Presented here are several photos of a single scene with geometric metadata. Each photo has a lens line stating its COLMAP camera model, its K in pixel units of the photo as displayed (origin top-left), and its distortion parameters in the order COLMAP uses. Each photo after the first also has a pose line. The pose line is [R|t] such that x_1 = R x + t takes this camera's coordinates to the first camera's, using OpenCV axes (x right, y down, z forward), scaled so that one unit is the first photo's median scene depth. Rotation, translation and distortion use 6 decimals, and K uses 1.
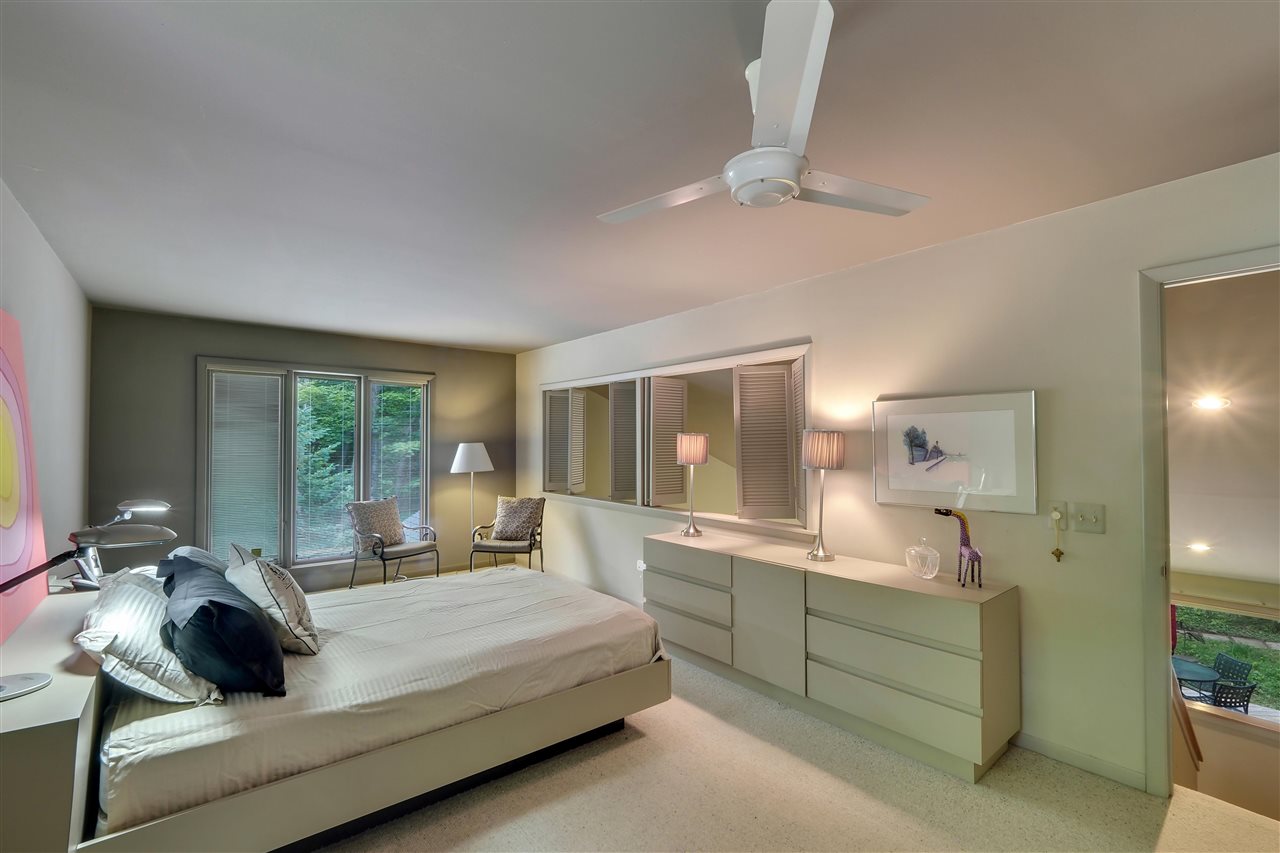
lens RADIAL K [[549.4, 0, 633.9], [0, 549.4, 431.9], [0, 0, 1]] dist [-0.000783, 0.000044]
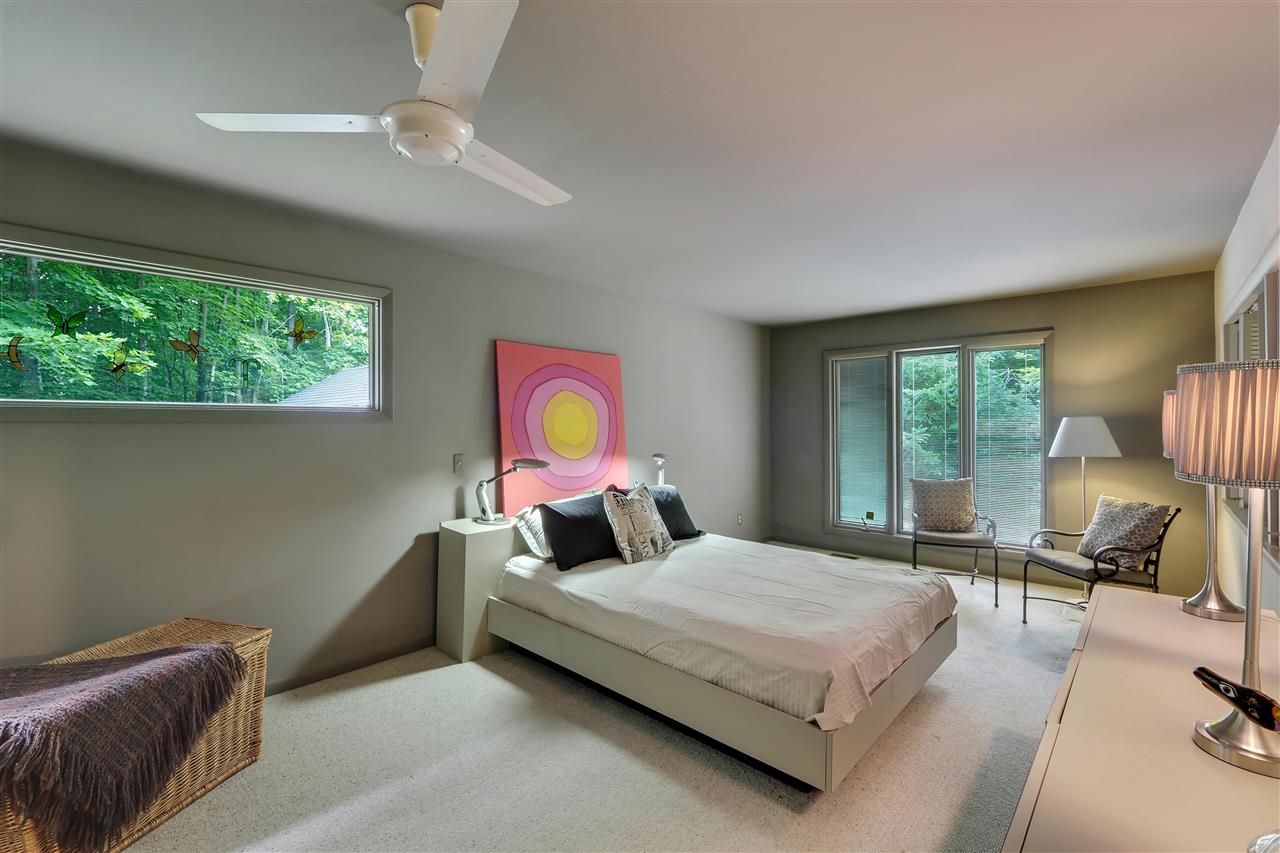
lens RADIAL K [[549.3, 0, 642.4], [0, 549.3, 418.1], [0, 0, 1]] dist [-0.002459, -0.000058]
pose [[0.147581, -0.010175, -0.988998, 0.672473], [0.024827, 0.999670, -0.006580, 0.024533], [0.988738, -0.023583, 0.147785, 0.655517]]
